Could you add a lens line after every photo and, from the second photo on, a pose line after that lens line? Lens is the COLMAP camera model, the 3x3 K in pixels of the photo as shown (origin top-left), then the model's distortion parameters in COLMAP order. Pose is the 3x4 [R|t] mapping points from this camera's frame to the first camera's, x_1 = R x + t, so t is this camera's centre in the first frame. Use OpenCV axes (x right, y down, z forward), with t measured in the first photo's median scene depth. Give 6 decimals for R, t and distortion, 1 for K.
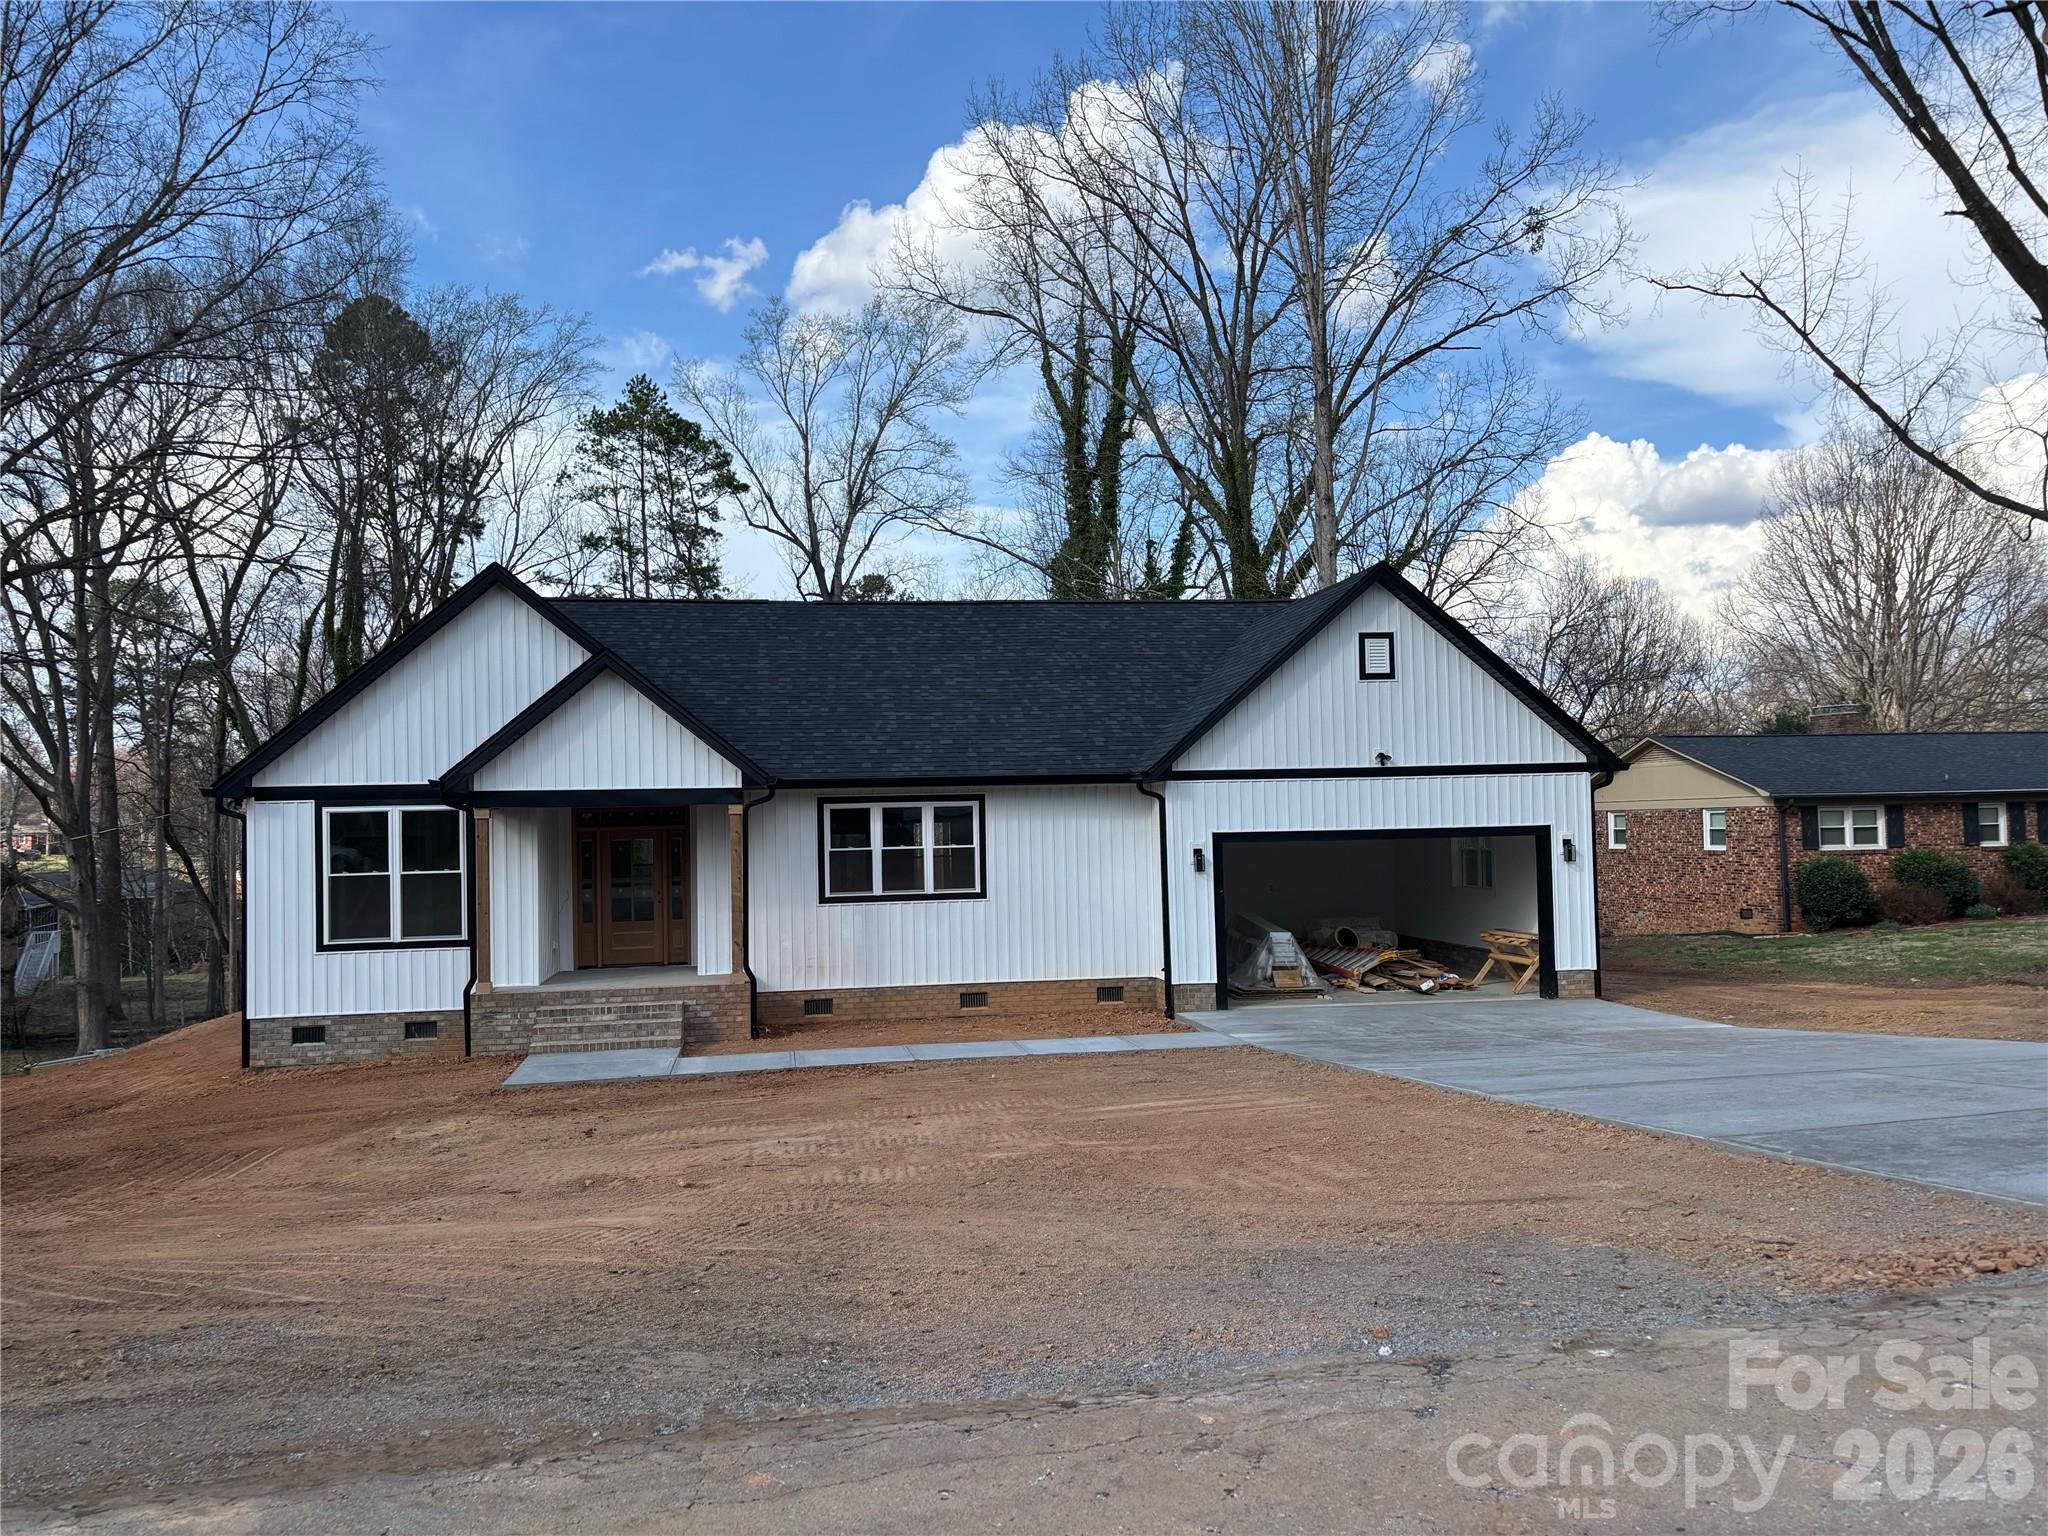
lens RADIAL K [[1550.0, 0, 1027.0], [0, 1550.0, 764.4], [0, 0, 1]] dist [0.073143, 0.001490]
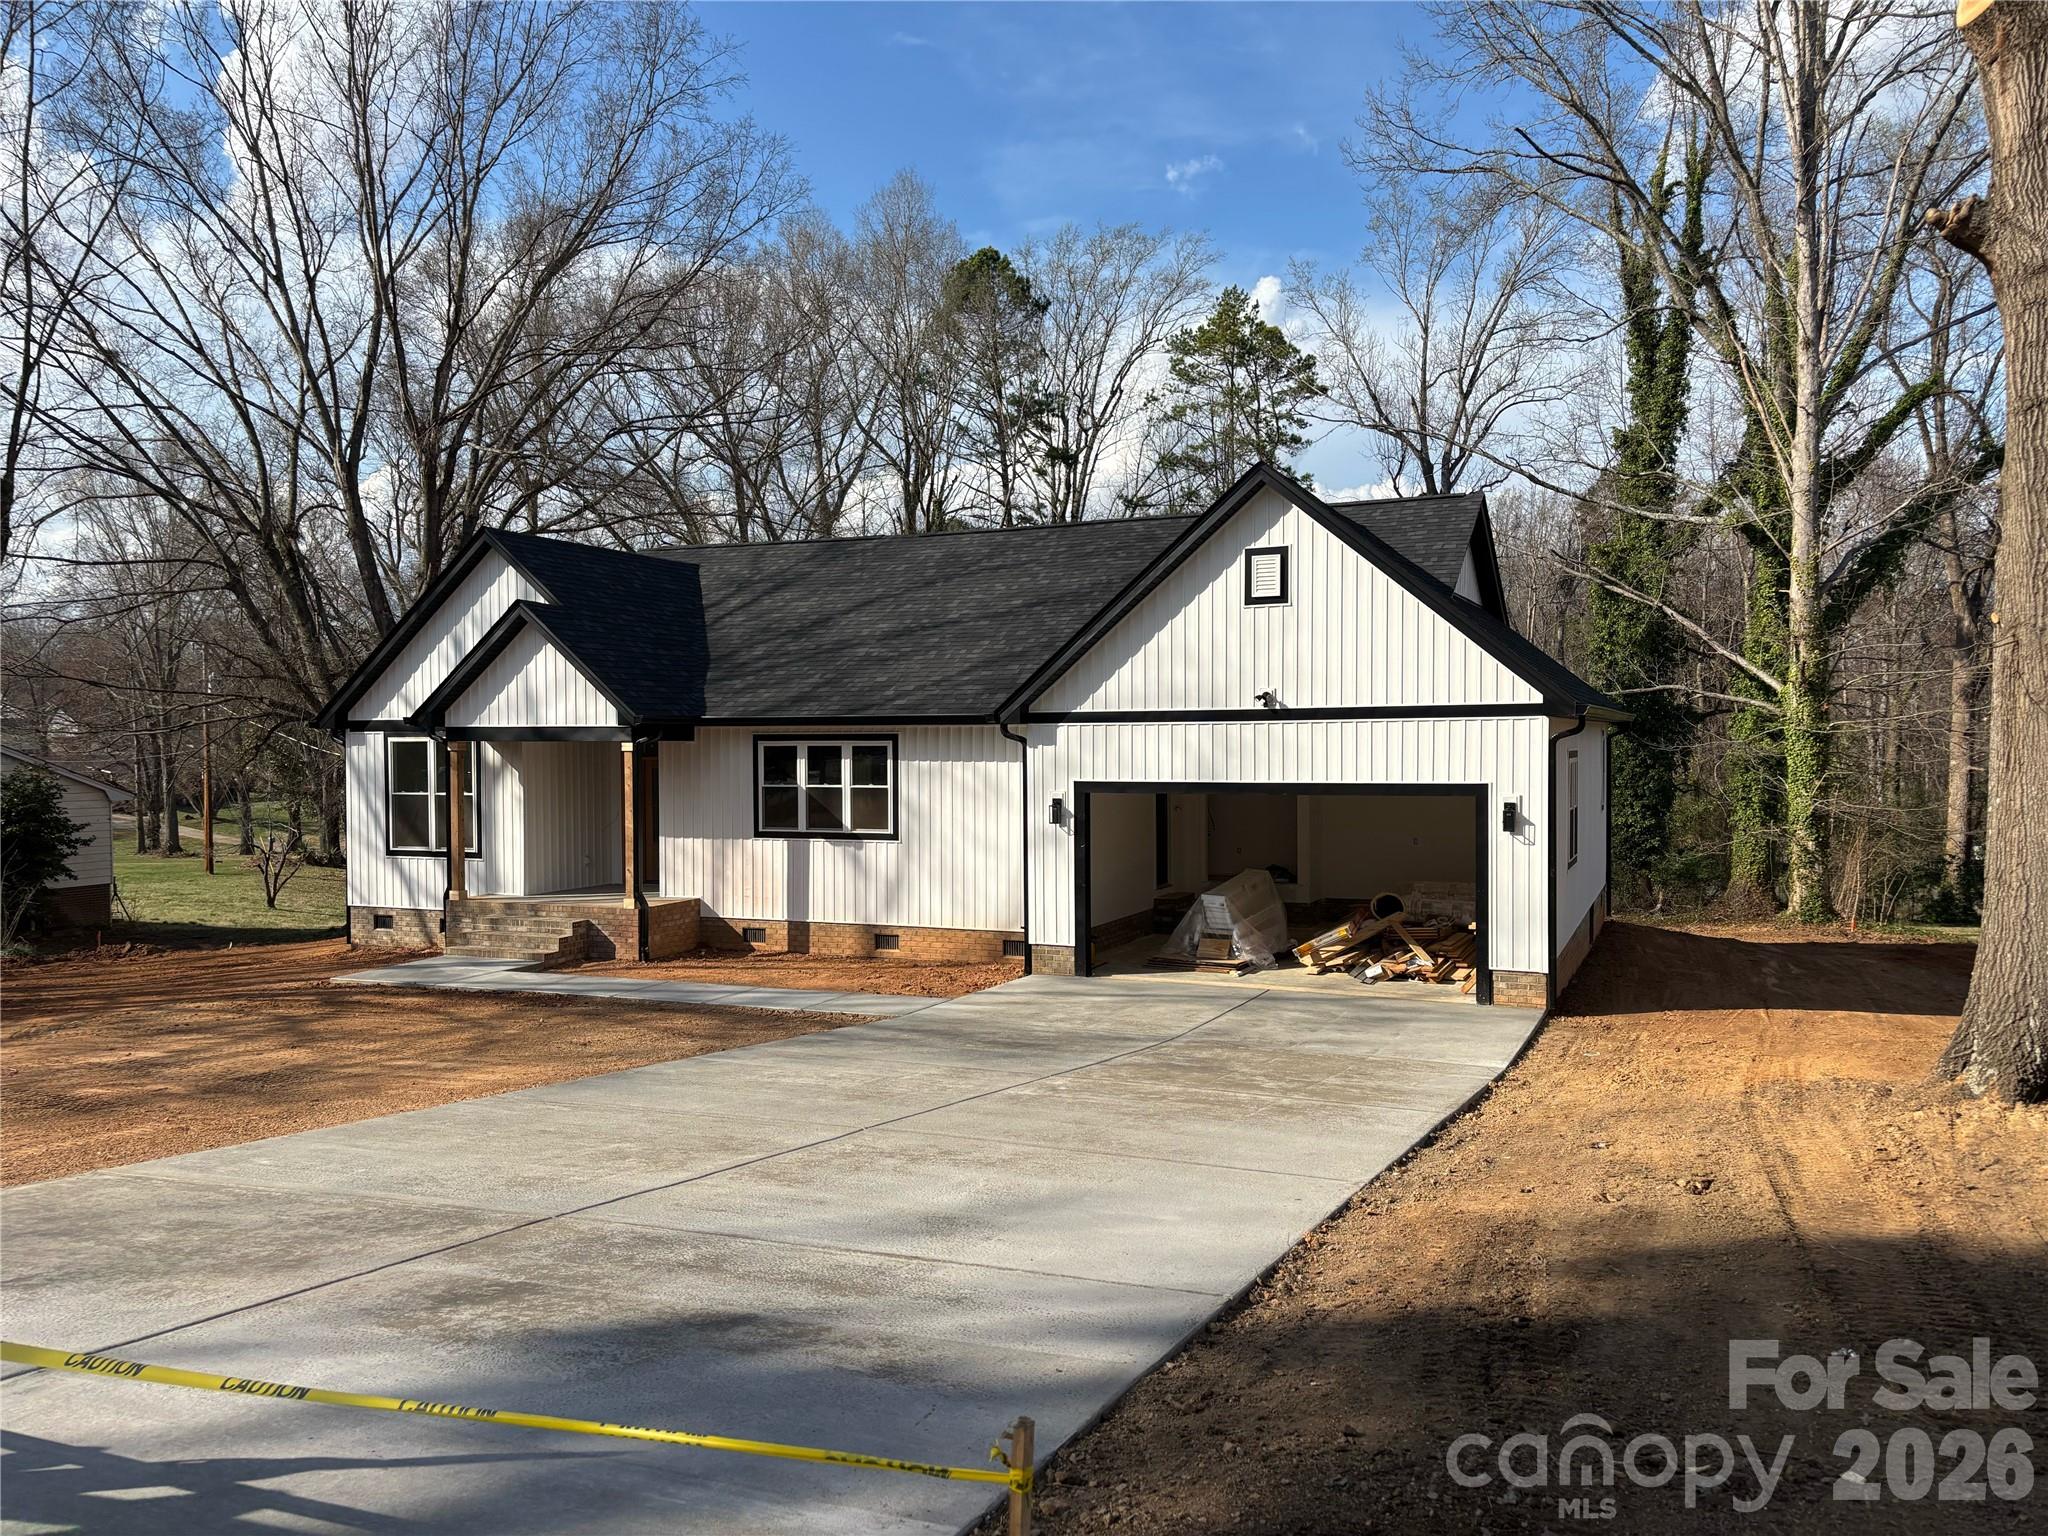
lens RADIAL K [[1550.0, 0, 1025.6], [0, 1550.0, 768.1], [0, 0, 1]] dist [0.073143, 0.001490]
pose [[0.842538, 0.027945, -0.537911, 0.568610], [0.007158, 0.997984, 0.063057, -0.020262], [0.538589, -0.056978, 0.840640, 0.224068]]
